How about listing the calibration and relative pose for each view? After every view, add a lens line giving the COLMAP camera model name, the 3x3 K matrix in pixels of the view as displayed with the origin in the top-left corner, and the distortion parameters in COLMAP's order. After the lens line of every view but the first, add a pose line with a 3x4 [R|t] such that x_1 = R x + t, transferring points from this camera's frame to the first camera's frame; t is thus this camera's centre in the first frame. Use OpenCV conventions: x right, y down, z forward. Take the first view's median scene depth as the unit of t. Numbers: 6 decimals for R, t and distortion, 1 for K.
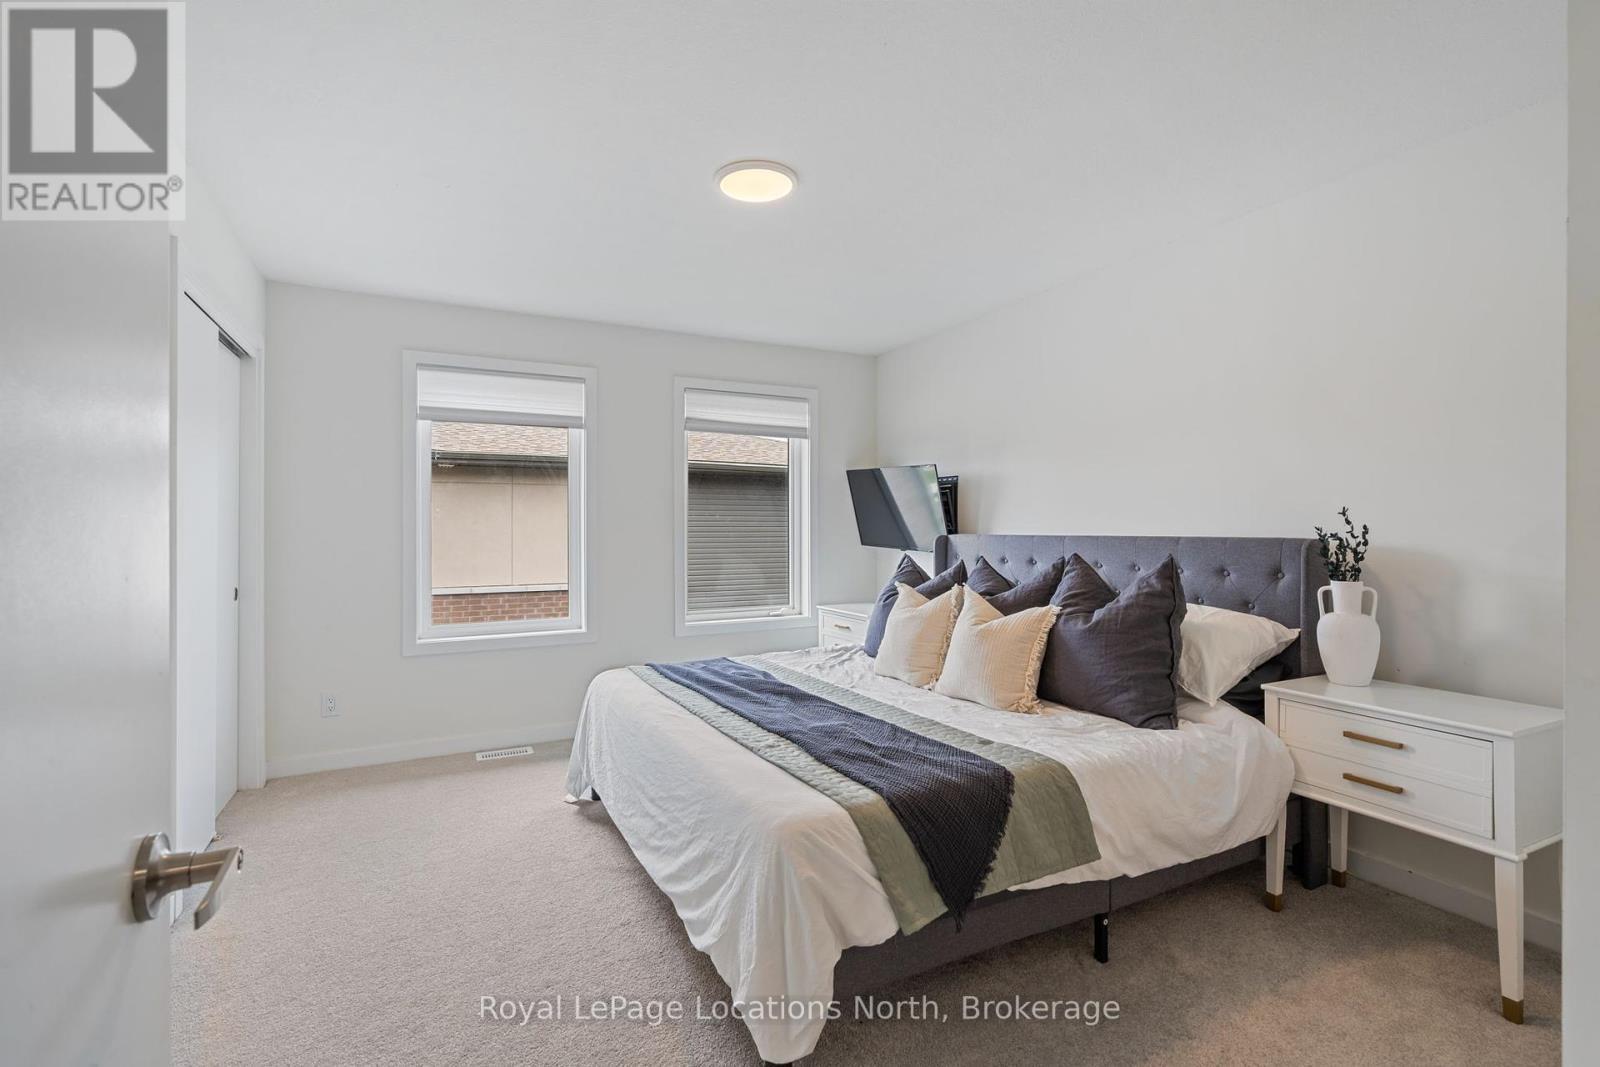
lens RADIAL K [[725.9, 0, 797.9], [0, 725.9, 520.5], [0, 0, 1]] dist [-0.015533, 0.013268]
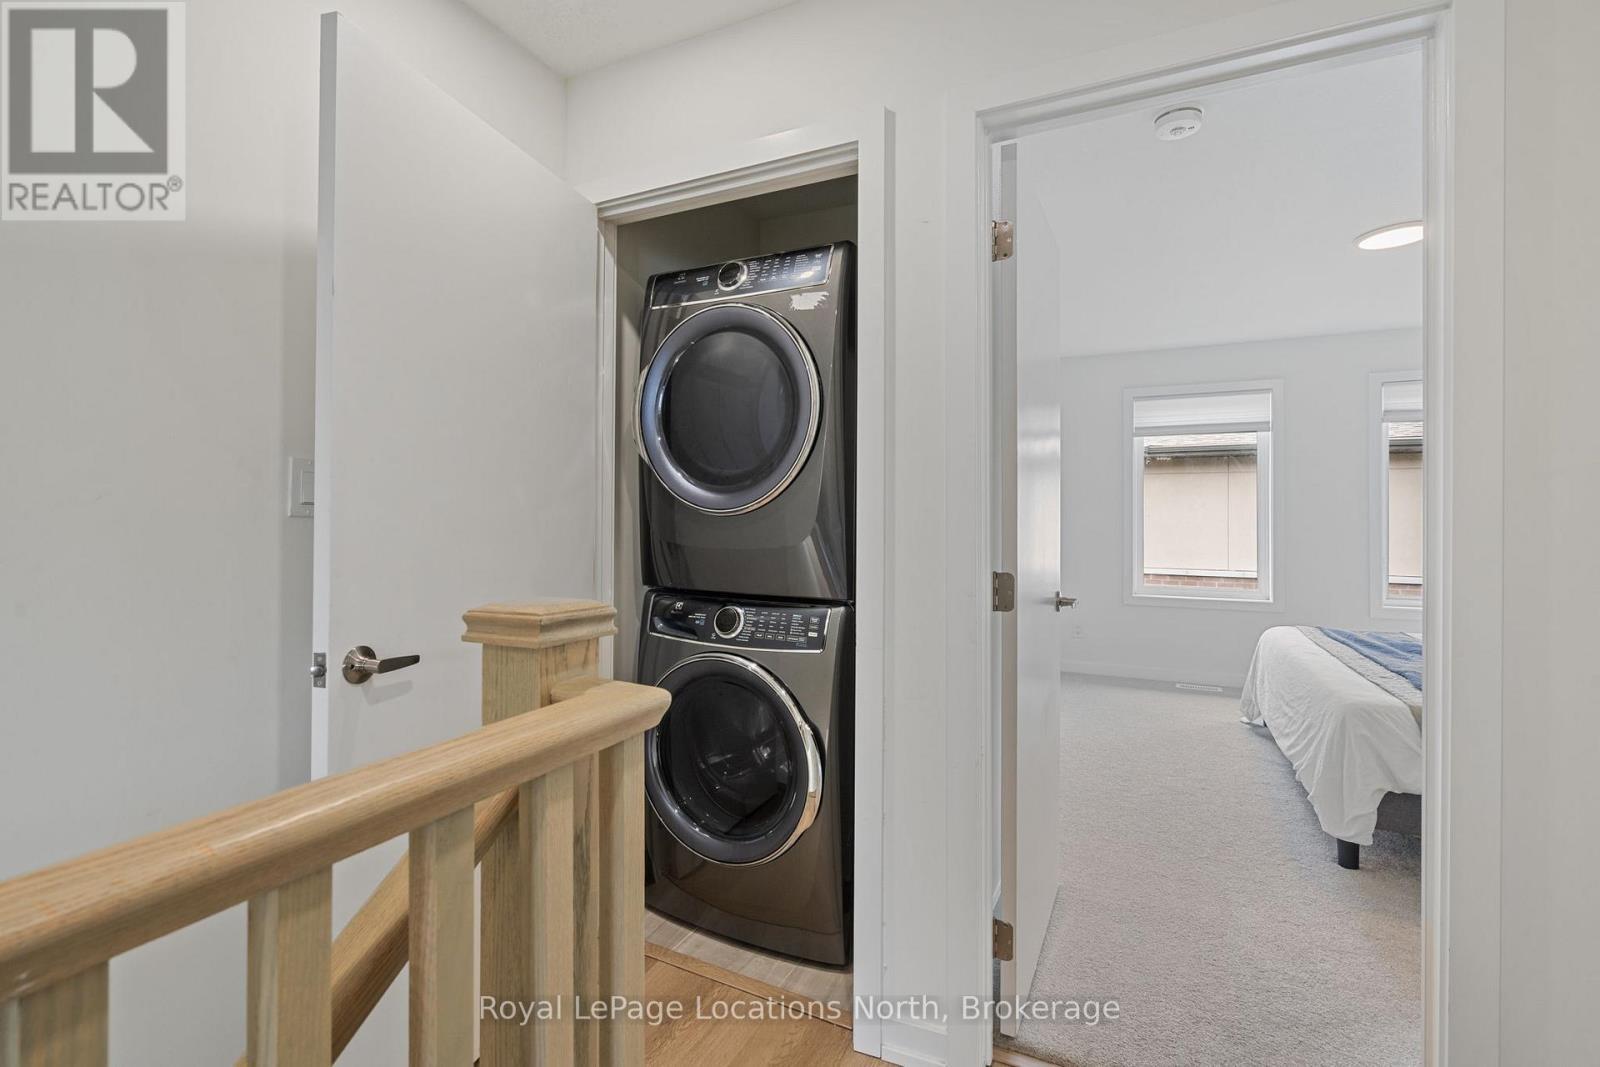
lens RADIAL K [[725.9, 0, 797.9], [0, 725.9, 520.5], [0, 0, 1]] dist [-0.015533, 0.013268]
pose [[0.600515, 0.008413, -0.799569, 0.249456], [0.006693, 0.999857, 0.015547, -0.005393], [0.799585, -0.014688, 0.600373, -0.441741]]
